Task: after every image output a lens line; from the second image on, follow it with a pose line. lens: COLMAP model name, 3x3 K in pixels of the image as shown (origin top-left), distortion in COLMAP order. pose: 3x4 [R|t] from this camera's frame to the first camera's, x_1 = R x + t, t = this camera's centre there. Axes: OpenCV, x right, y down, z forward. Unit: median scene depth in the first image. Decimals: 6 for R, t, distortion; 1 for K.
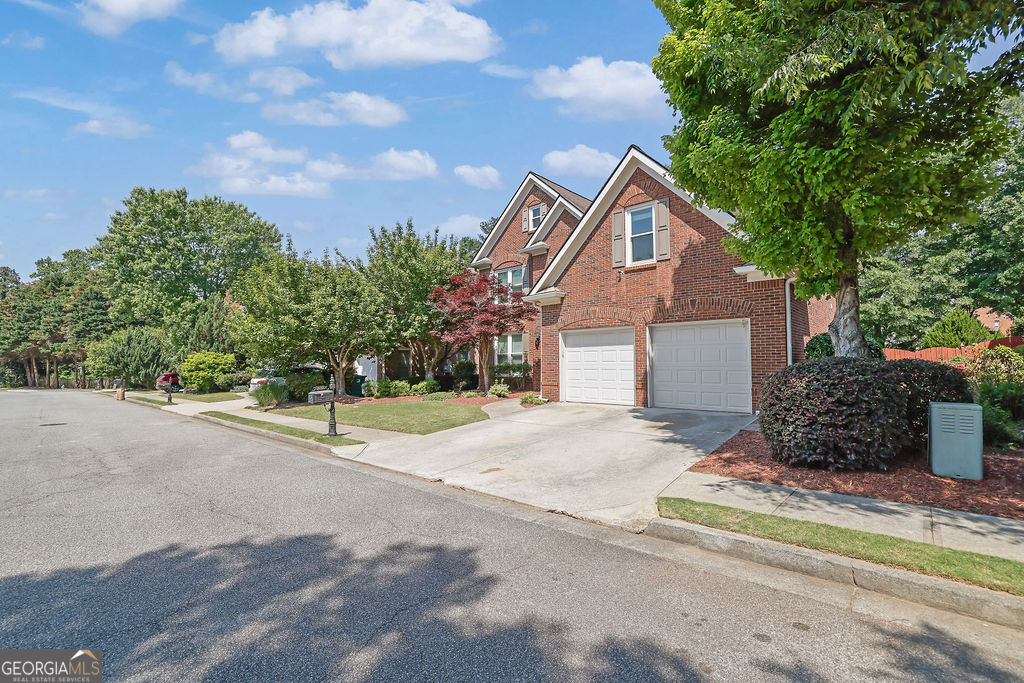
lens RADIAL K [[434.6, 0, 521.8], [0, 434.6, 316.6], [0, 0, 1]] dist [-0.033386, 0.000028]
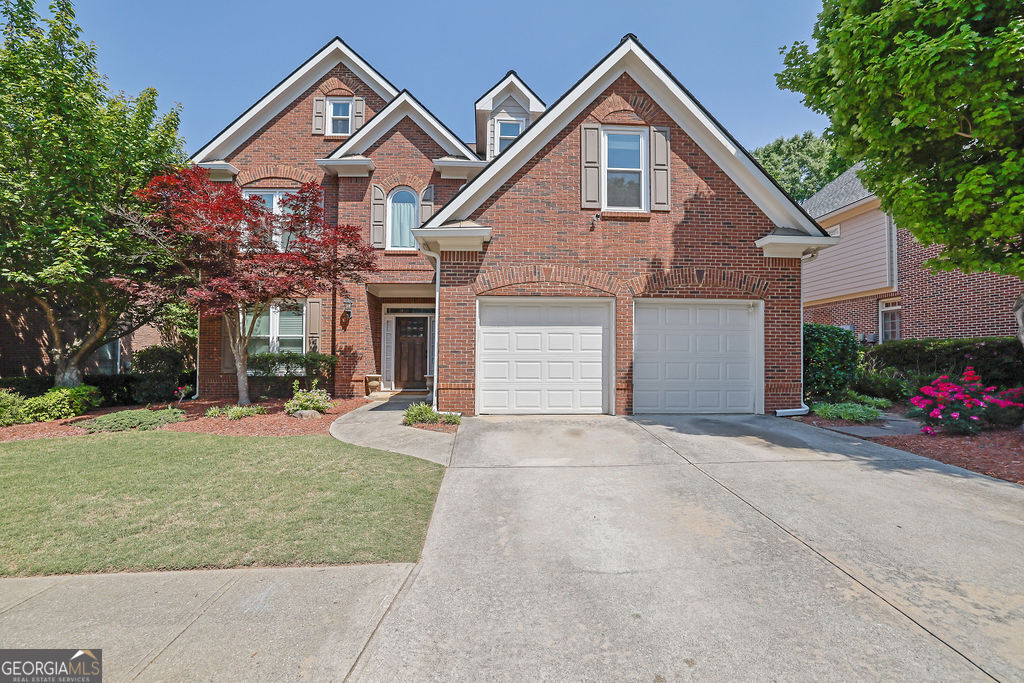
lens RADIAL K [[442.3, 0, 517.3], [0, 442.3, 333.6], [0, 0, 1]] dist [-0.032390, 0.012363]
pose [[0.722386, 0.050501, 0.689644, -0.310382], [-0.082191, 0.996530, 0.013120, 0.075884], [-0.686588, -0.066160, 0.724030, 0.565376]]
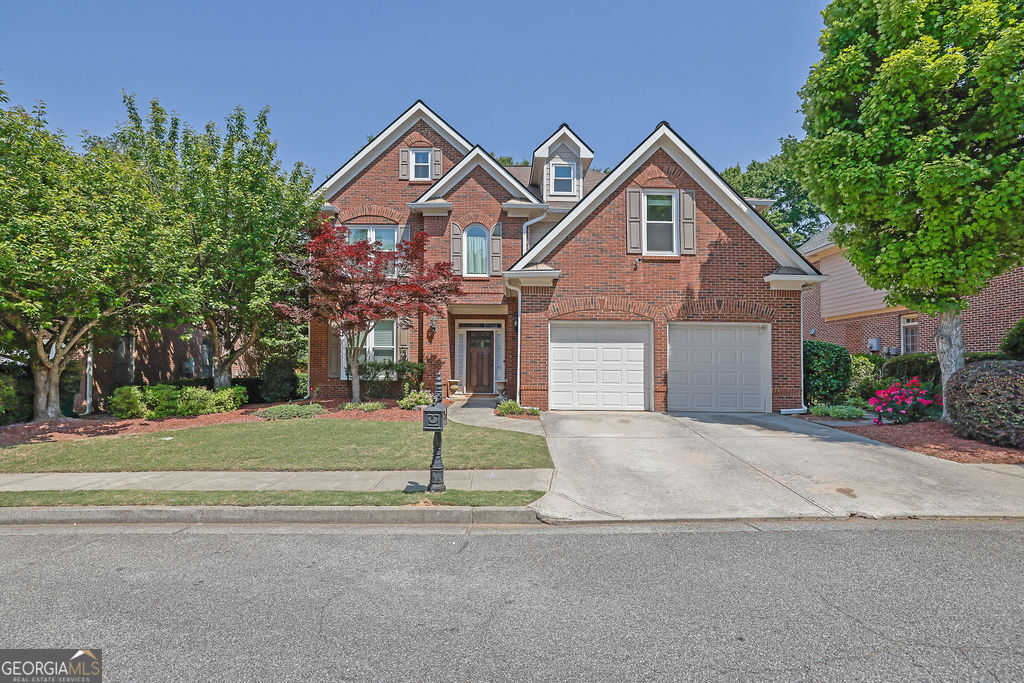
lens RADIAL K [[508.3, 0, 516.7], [0, 508.3, 311.0], [0, 0, 1]] dist [-0.017731, 0.000312]
pose [[0.757160, 0.088005, 0.647274, -0.598616], [-0.086147, 0.995681, -0.034604, 0.056070], [-0.647524, -0.029560, 0.761472, 0.364384]]
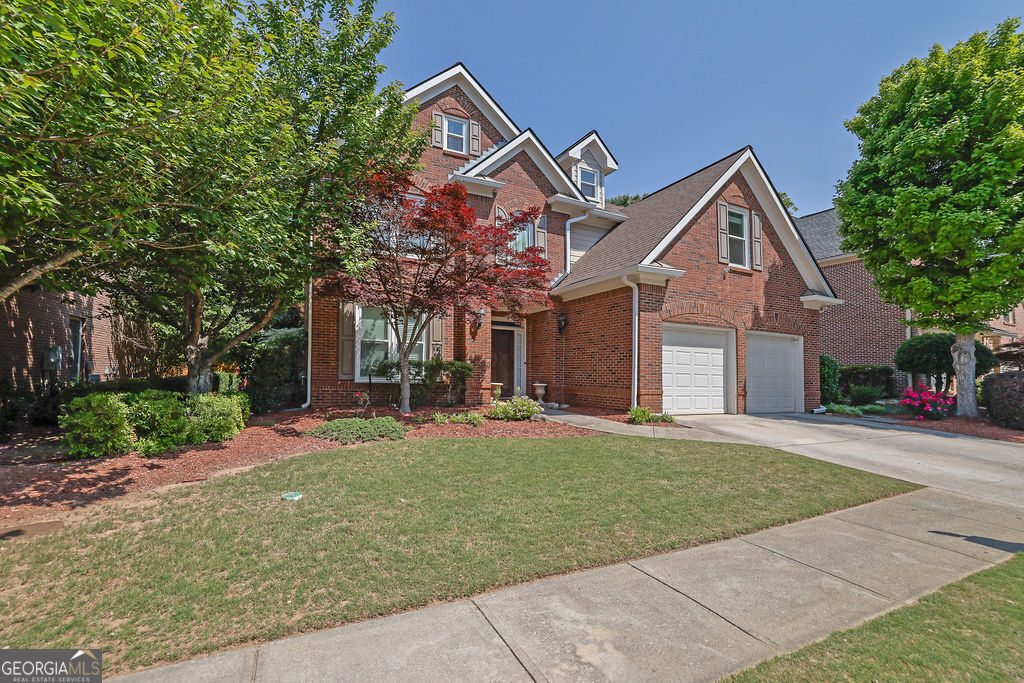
lens RADIAL K [[434.6, 0, 521.8], [0, 434.6, 316.6], [0, 0, 1]] dist [-0.033386, 0.000028]
pose [[0.397722, 0.137249, 0.907183, -0.742490], [-0.127749, 0.987401, -0.093378, 0.133747], [-0.908569, -0.078753, 0.410244, 0.985862]]
